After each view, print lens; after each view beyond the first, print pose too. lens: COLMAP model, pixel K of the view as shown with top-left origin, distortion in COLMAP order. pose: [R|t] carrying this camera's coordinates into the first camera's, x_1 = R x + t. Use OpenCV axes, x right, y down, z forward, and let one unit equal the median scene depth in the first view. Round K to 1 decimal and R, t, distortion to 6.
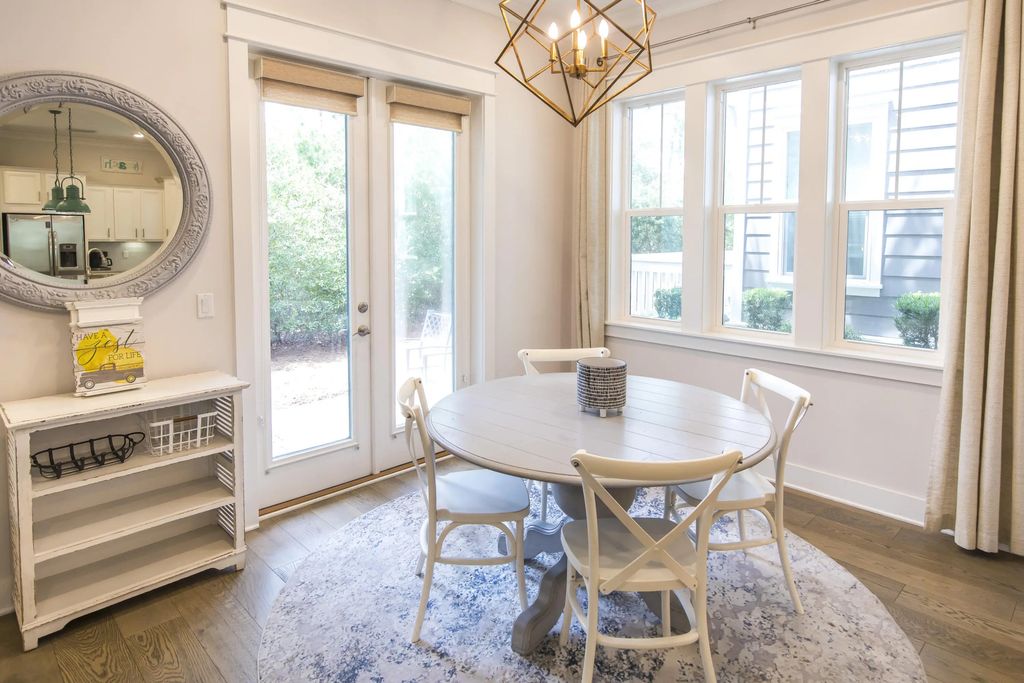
lens RADIAL K [[593.5, 0, 511.6], [0, 593.5, 287.3], [0, 0, 1]] dist [-0.001501, -0.000122]
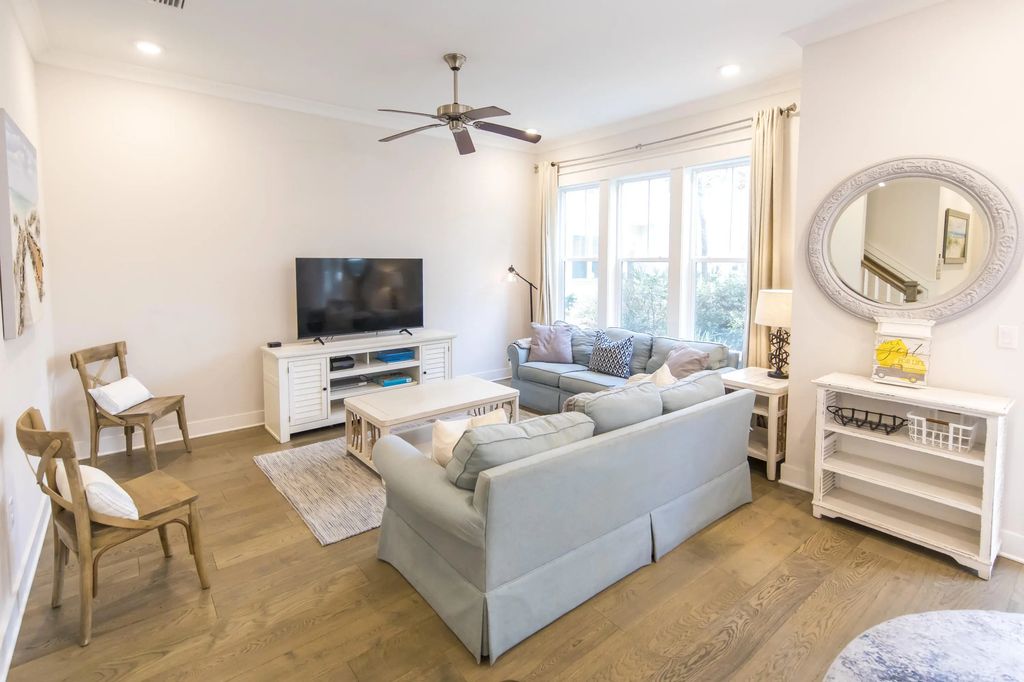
lens RADIAL K [[486.8, 0, 512.0], [0, 486.8, 341.0], [0, 0, 1]] dist [-0.000135, -0.000034]
pose [[-0.104877, 0.160594, -0.981433, 0.527257], [-0.083564, 0.981962, 0.169610, -0.043143], [0.990968, 0.099801, -0.089566, 0.199438]]
